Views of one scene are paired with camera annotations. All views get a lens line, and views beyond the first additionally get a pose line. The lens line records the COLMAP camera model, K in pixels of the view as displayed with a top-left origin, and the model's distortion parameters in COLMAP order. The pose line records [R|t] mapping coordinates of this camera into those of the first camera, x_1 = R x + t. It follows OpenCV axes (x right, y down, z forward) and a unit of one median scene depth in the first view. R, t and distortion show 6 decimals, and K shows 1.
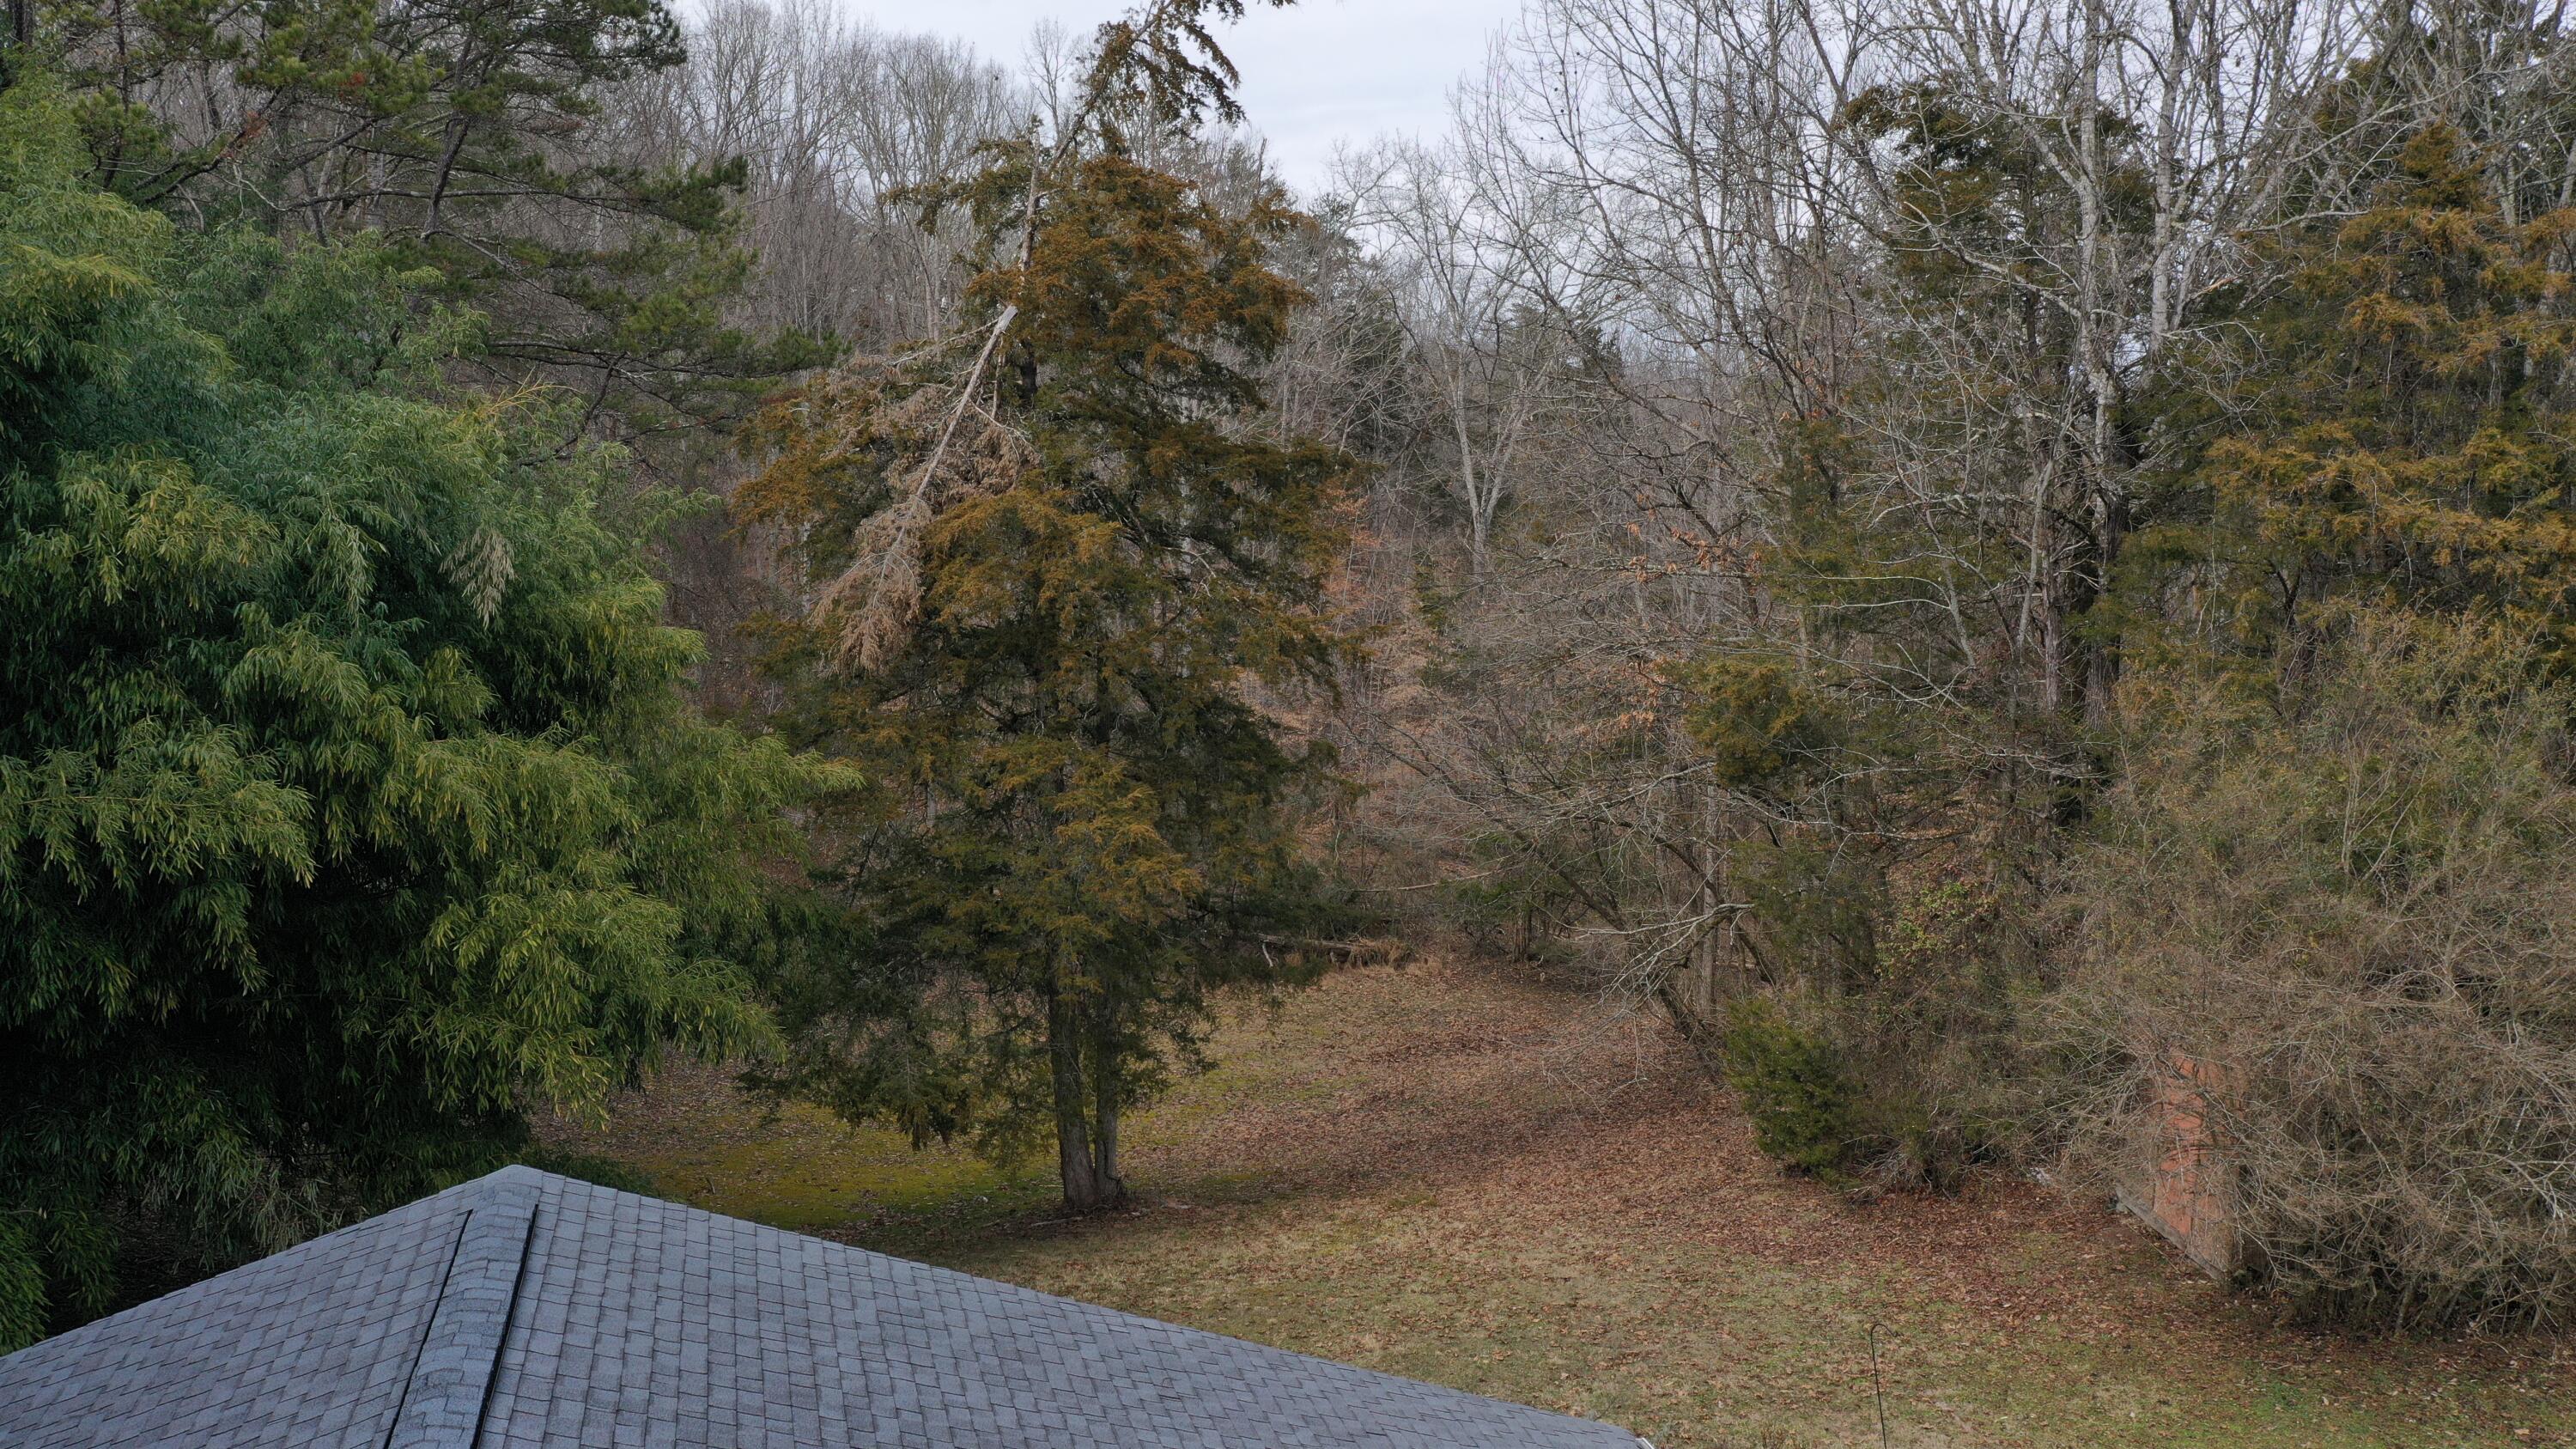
lens RADIAL K [[2044.3, 0, 1299.9], [0, 2044.3, 713.0], [0, 0, 1]] dist [-0.011027, 0.020292]
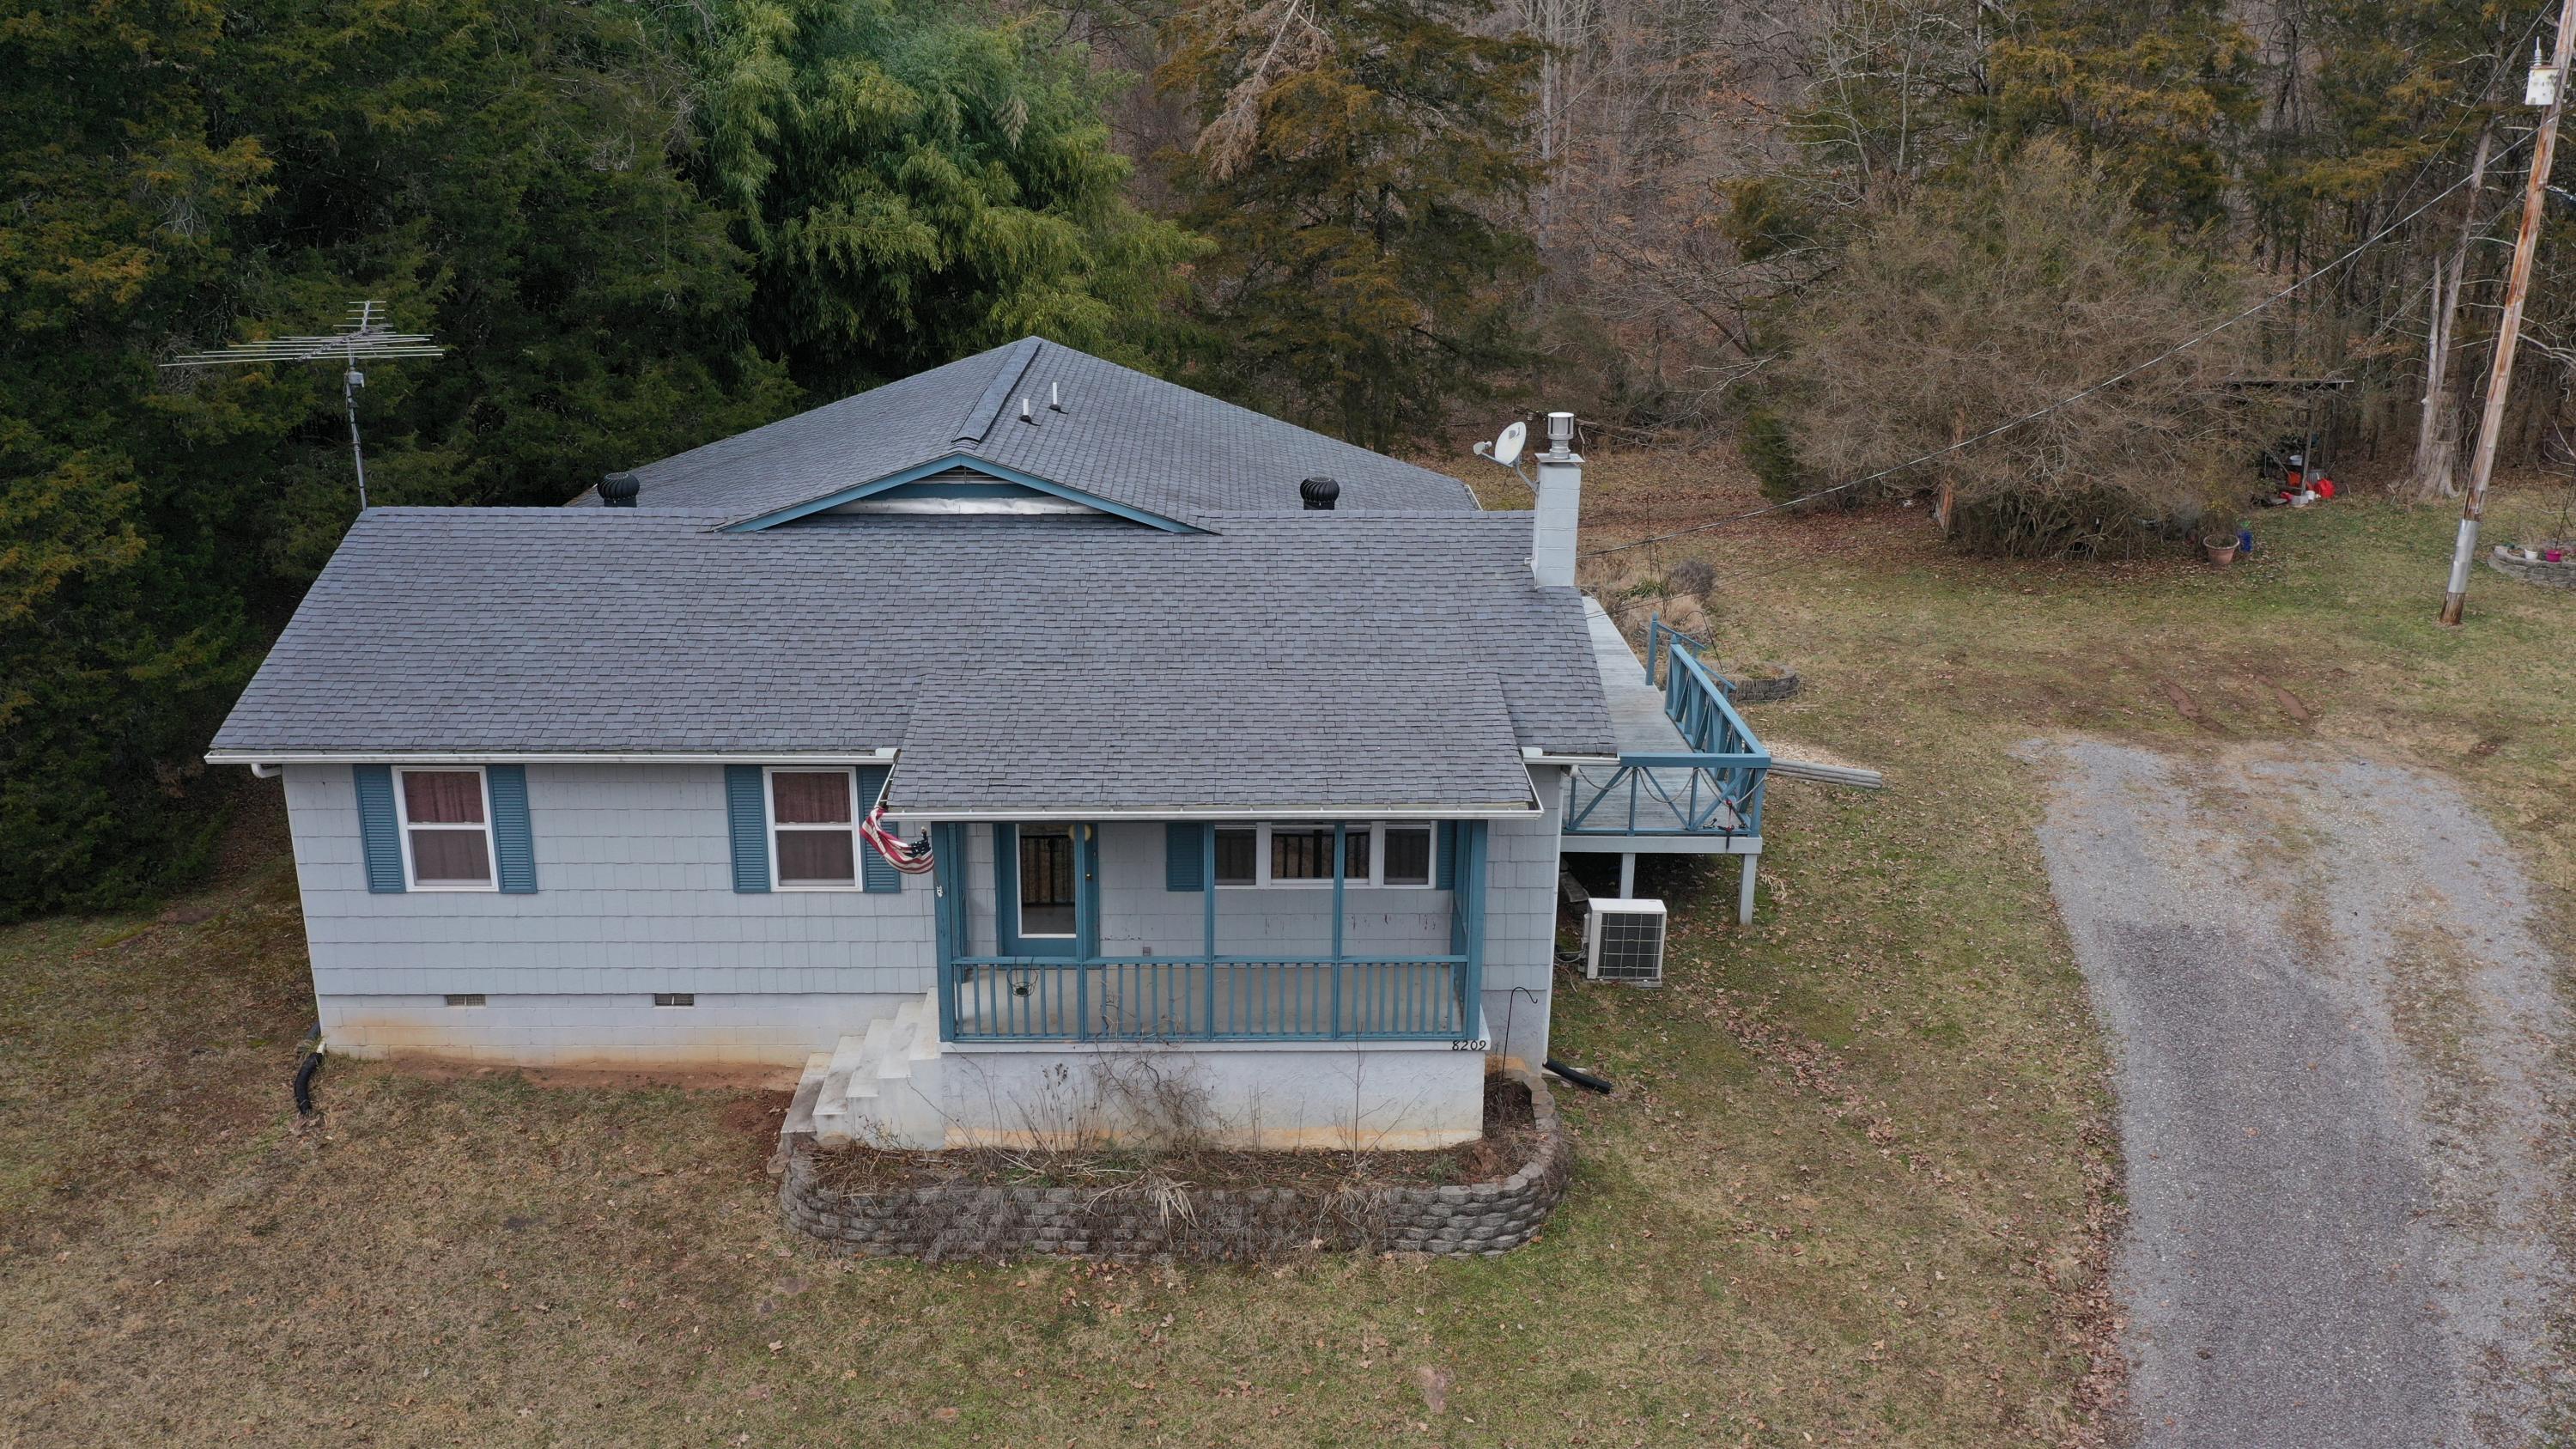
lens RADIAL K [[2044.3, 0, 1284.9], [0, 2044.3, 726.2], [0, 0, 1]] dist [-0.011027, 0.020292]
pose [[0.969868, 0.072141, -0.232705, 0.323636], [-0.020806, 0.976191, 0.215915, 0.065527], [0.242740, -0.204567, 0.948277, -0.846198]]
